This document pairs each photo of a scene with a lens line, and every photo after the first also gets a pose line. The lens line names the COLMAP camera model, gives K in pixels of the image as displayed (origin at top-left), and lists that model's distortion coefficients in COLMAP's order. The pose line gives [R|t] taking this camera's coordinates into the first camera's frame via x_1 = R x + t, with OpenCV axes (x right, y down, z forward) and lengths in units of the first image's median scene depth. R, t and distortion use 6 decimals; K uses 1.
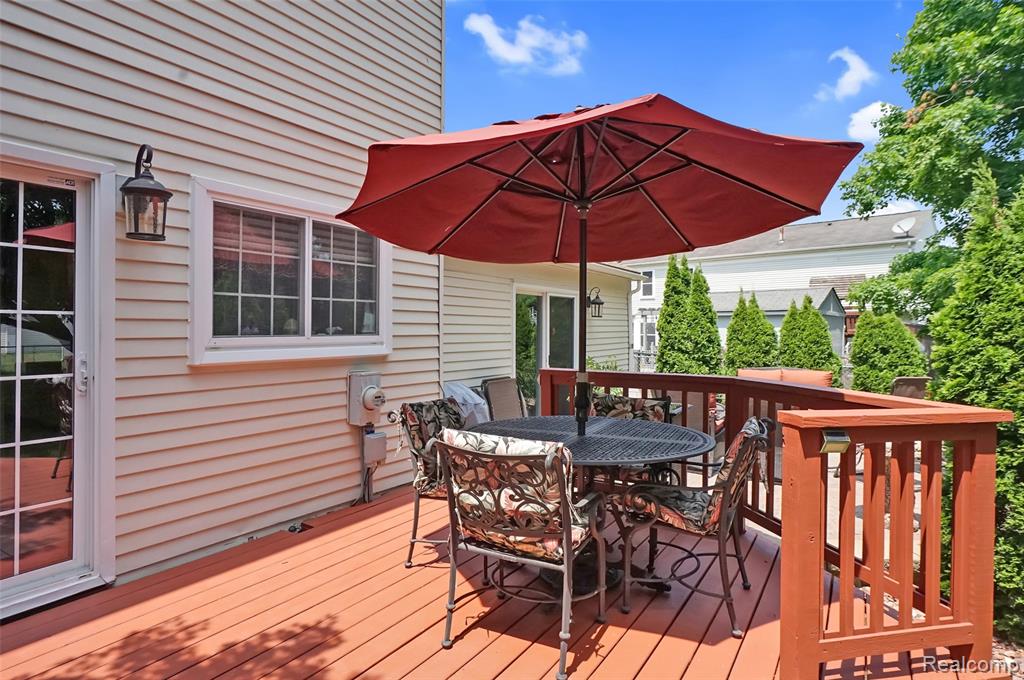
lens RADIAL K [[580.2, 0, 528.6], [0, 580.2, 327.0], [0, 0, 1]] dist [-0.025497, 0.000170]
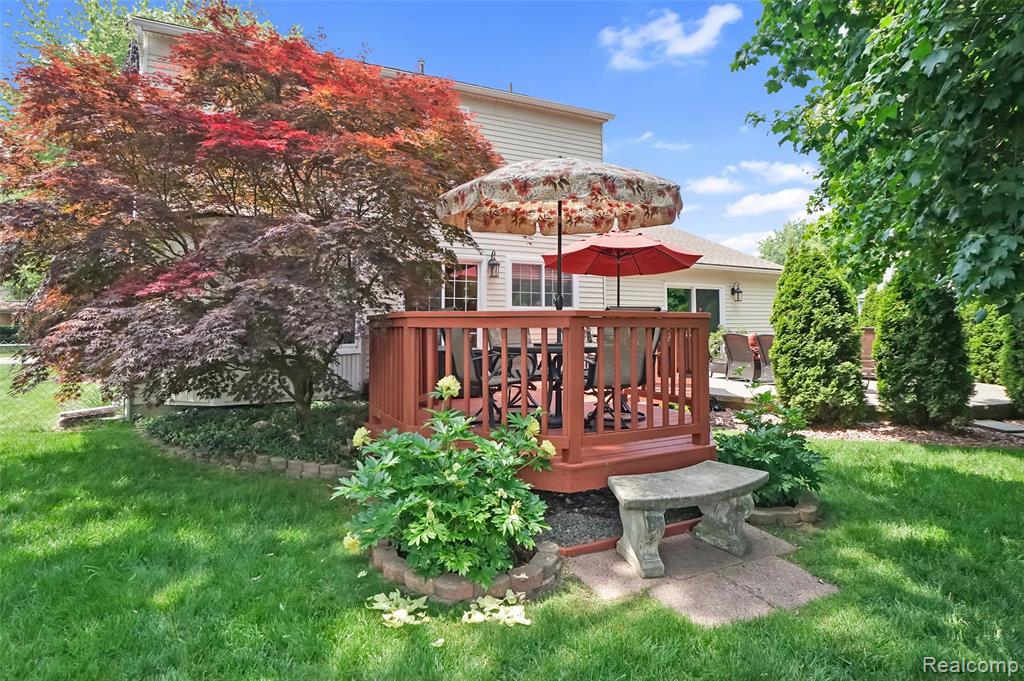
lens RADIAL K [[543.2, 0, 483.6], [0, 543.2, 313.7], [0, 0, 1]] dist [-0.049985, 0.023311]
pose [[0.824274, -0.015310, -0.565984, 0.878665], [0.003107, 0.999742, -0.022518, 0.110494], [0.566182, 0.016803, 0.824109, -1.344423]]
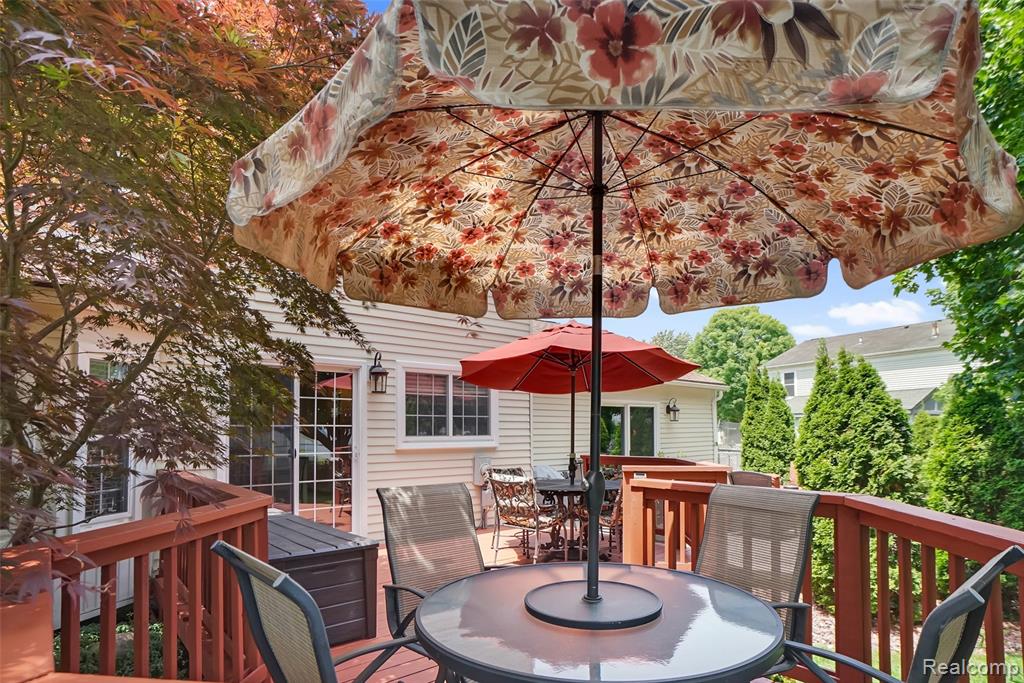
lens RADIAL K [[543.2, 0, 489.4], [0, 543.2, 423.4], [0, 0, 1]] dist [-0.049985, 0.023311]
pose [[0.938246, -0.015495, -0.345622, 0.362977], [0.011341, 0.999837, -0.014038, 0.001592], [0.345783, 0.009252, 0.938269, -0.647072]]
